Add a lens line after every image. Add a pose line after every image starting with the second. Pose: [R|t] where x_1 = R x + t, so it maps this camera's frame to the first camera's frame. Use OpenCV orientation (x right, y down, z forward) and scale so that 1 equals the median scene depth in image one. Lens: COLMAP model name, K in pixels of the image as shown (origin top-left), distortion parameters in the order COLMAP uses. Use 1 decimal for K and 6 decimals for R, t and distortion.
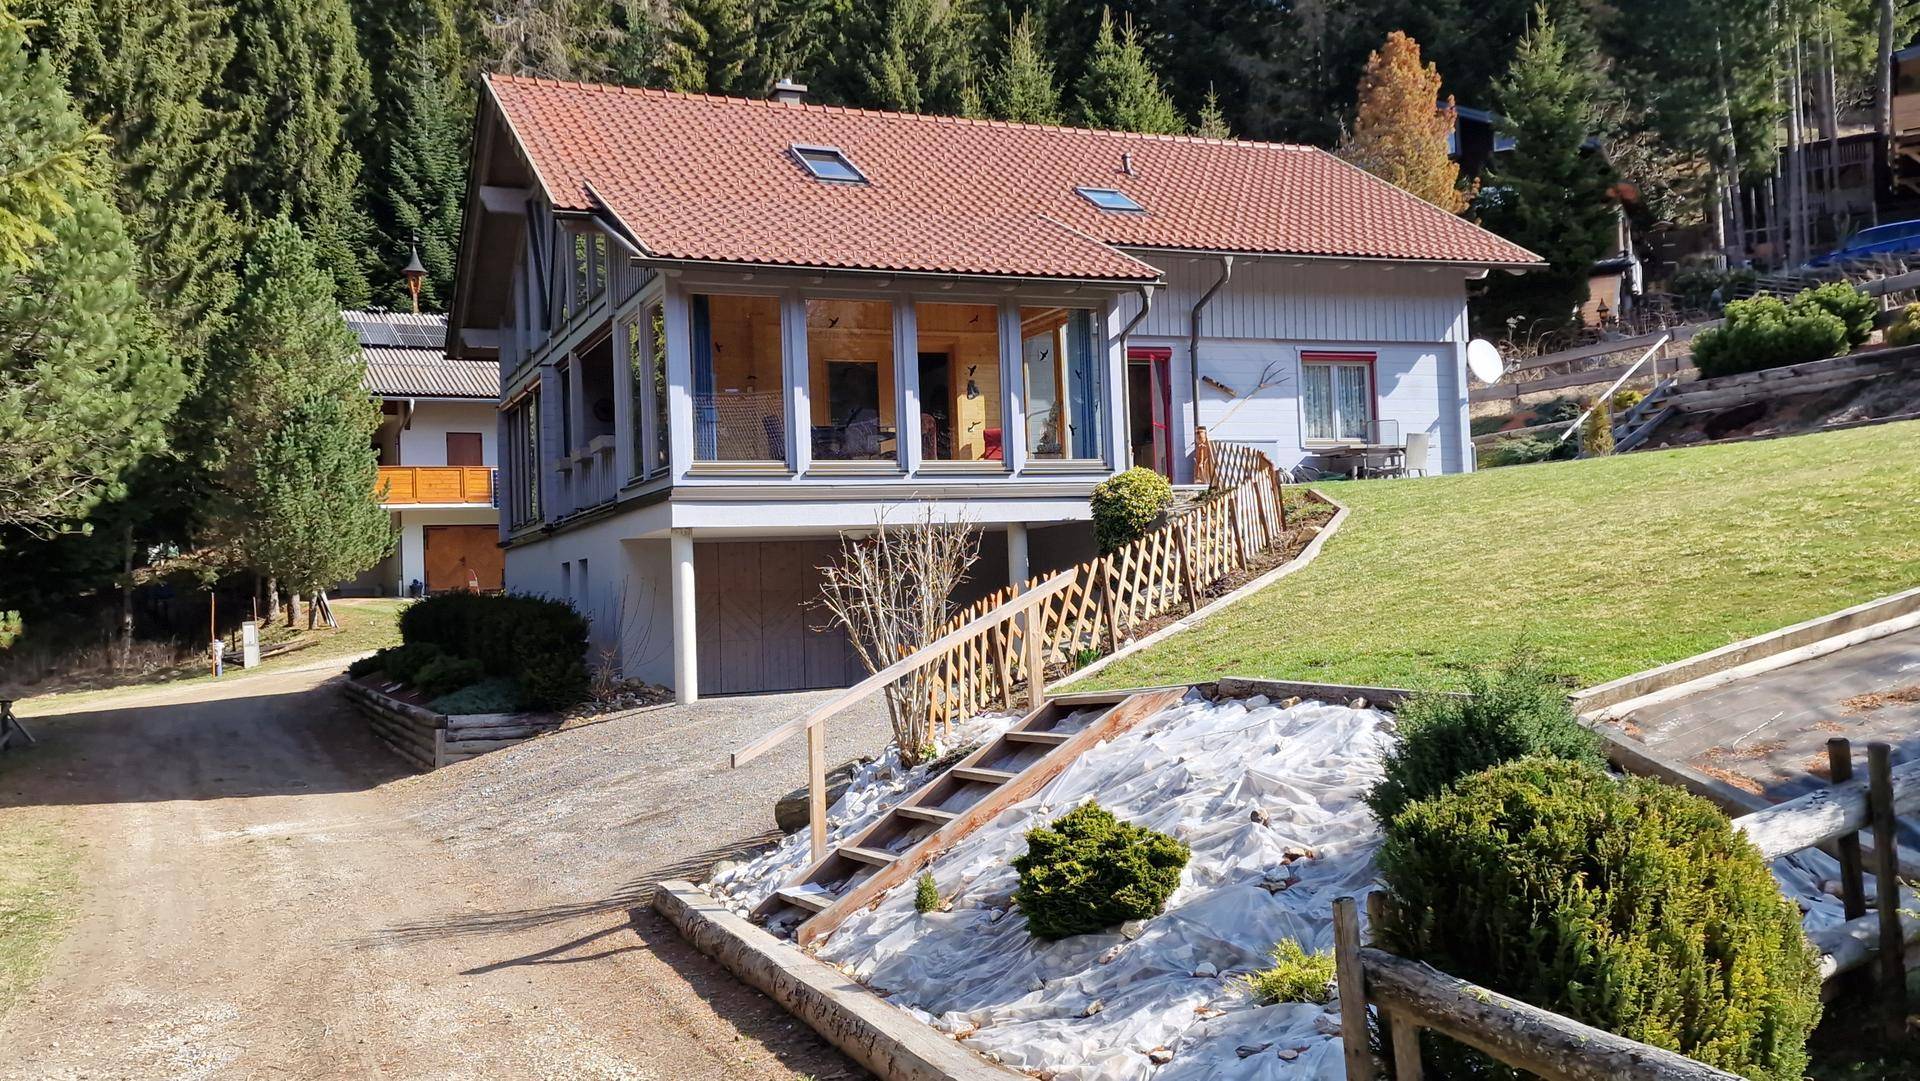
lens RADIAL K [[1679.7, 0, 954.8], [0, 1679.7, 538.5], [0, 0, 1]] dist [0.085734, -0.000346]
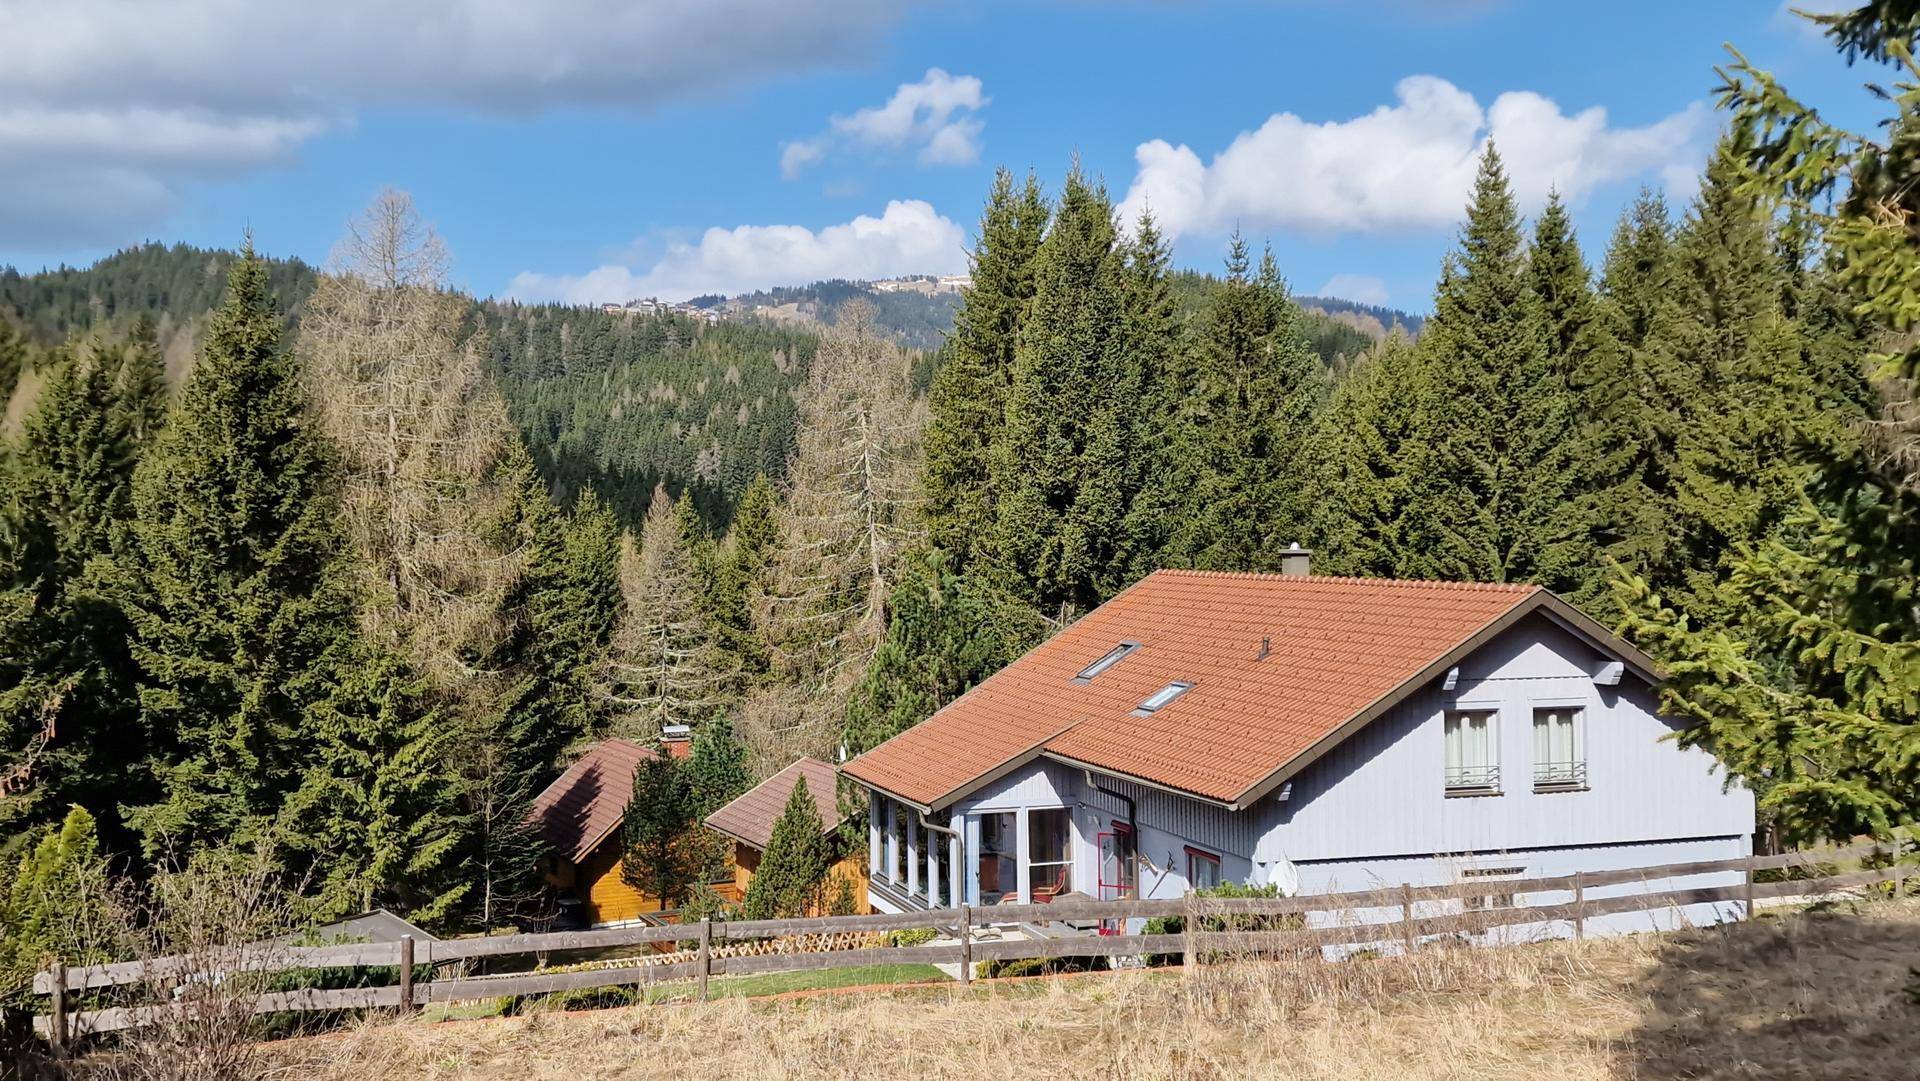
lens RADIAL K [[1960.7, 0, 960.0], [0, 1960.7, 540.5], [0, 0, 1]] dist [0.119997, -0.000494]
pose [[-0.071684, 0.043328, -0.996486, 1.547340], [0.046617, 0.998110, 0.040045, -0.379488], [0.996337, -0.043582, -0.073569, 0.939719]]
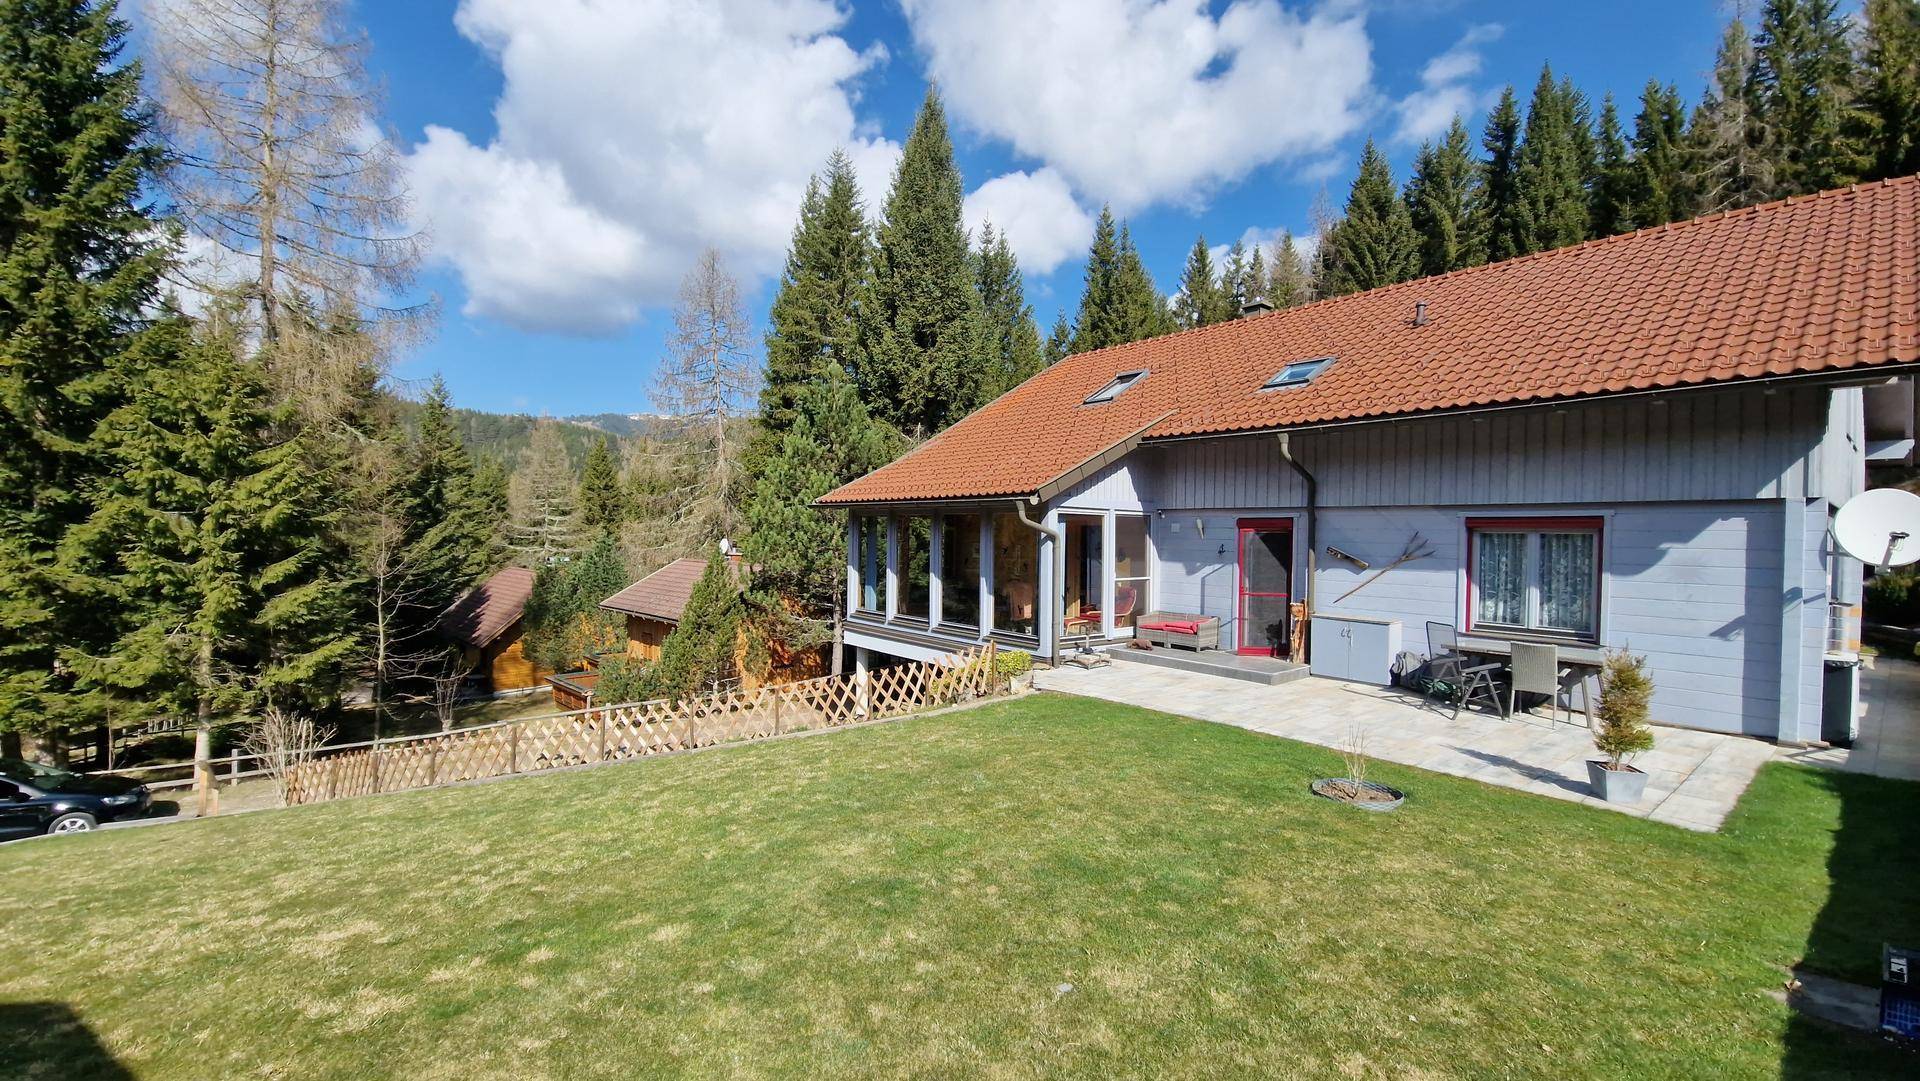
lens RADIAL K [[780.0, 0, 950.3], [0, 780.0, 543.1], [0, 0, 1]] dist [0.014007, -0.007918]
pose [[0.274457, 0.055765, -0.959981, 0.503102], [0.008377, 0.998141, 0.060376, -0.122391], [0.961563, -0.024612, 0.273480, 0.633404]]
